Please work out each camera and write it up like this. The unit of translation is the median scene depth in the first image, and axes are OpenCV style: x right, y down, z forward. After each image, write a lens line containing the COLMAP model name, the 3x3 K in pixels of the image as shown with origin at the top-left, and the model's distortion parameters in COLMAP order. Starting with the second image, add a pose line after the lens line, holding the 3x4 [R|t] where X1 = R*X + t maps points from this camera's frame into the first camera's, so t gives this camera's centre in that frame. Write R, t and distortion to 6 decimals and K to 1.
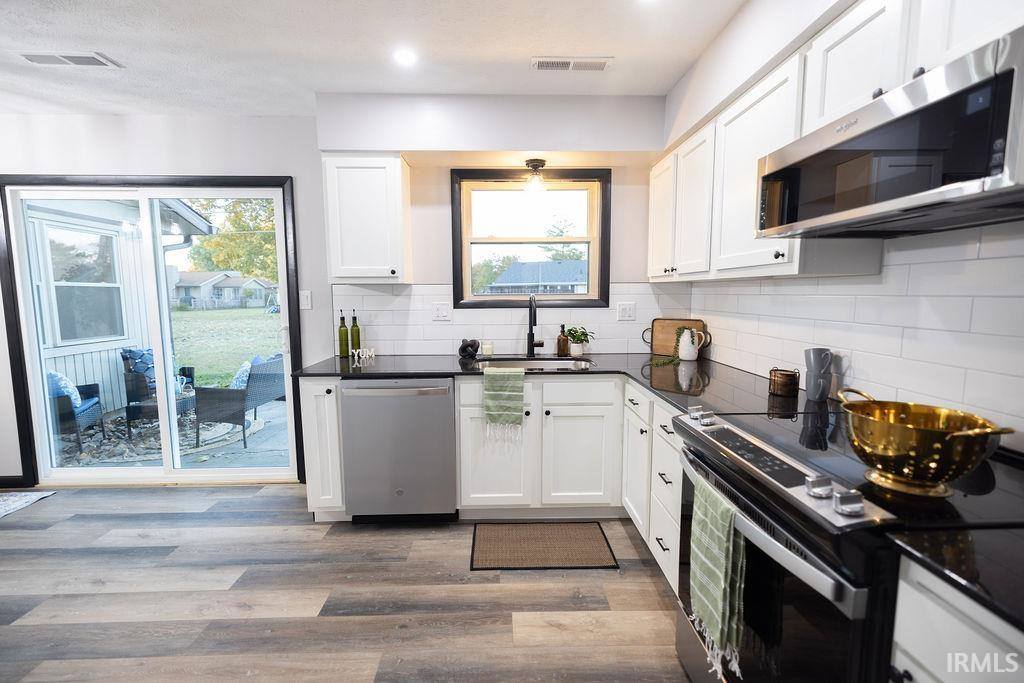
lens RADIAL K [[438.0, 0, 512.0], [0, 438.0, 341.5], [0, 0, 1]] dist [0.002712, -0.000330]
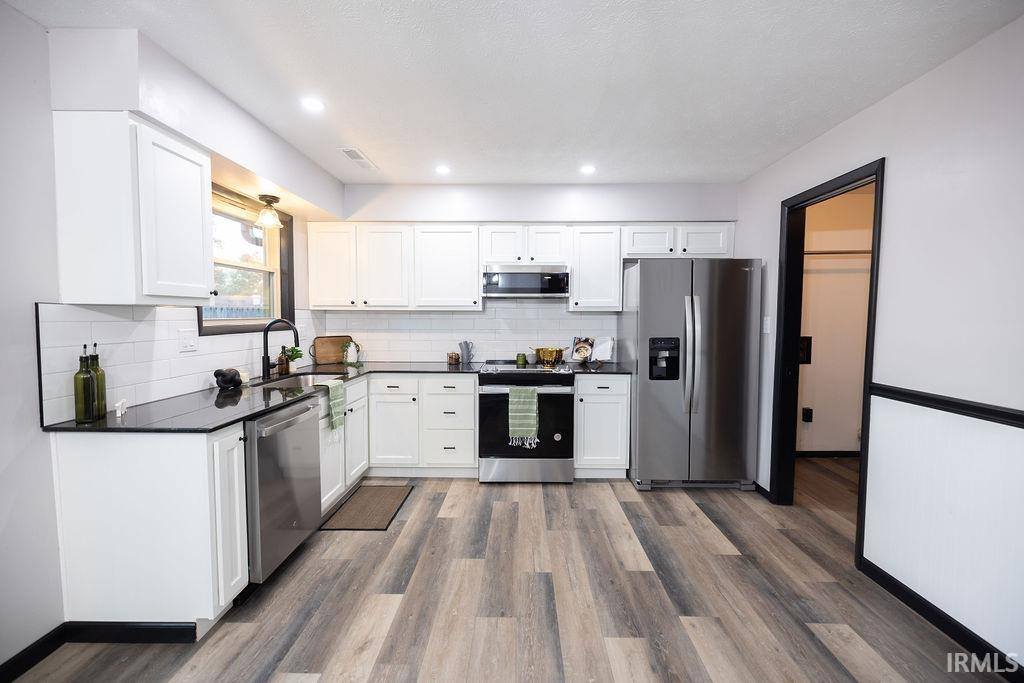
lens RADIAL K [[438.0, 0, 512.0], [0, 438.0, 341.5], [0, 0, 1]] dist [0.002712, -0.000330]
pose [[0.050154, -0.055873, 0.997177, -1.353420], [0.105945, 0.993098, 0.050316, -0.061359], [-0.993106, 0.103123, 0.055727, 0.502593]]
